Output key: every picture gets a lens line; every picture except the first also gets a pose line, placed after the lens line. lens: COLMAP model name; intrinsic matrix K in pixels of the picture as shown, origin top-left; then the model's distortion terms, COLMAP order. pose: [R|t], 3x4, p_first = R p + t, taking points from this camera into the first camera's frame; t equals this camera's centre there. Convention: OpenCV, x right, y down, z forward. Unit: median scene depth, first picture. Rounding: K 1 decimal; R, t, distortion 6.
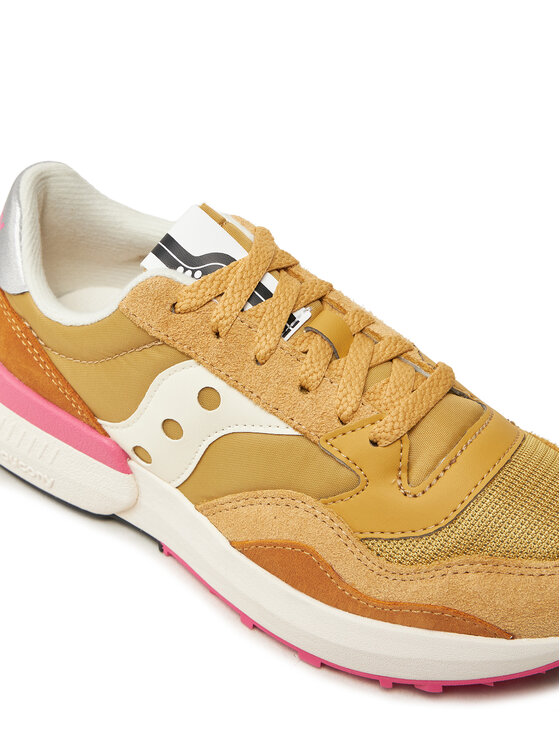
lens RADIAL K [[1311.2, 0, 280.0], [0, 1311.2, 373.0], [0, 0, 1]] dist [-0.003341, 0.009019]
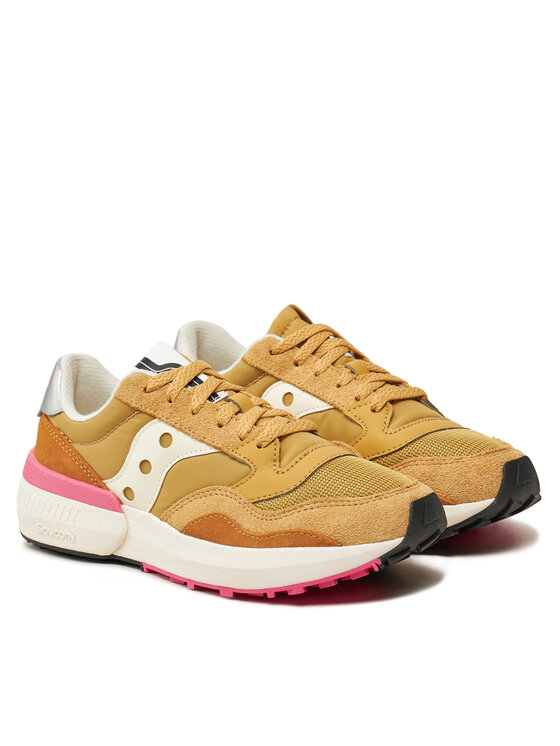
lens RADIAL K [[2196.8, 0, 280.0], [0, 2196.8, 373.0], [0, 0, 1]] dist [0.022141, 0.174871]
pose [[0.991356, -0.063562, -0.114774, 0.415320], [0.003457, 0.887159, -0.461451, 1.232827], [0.131153, 0.457066, 0.879710, -1.470026]]
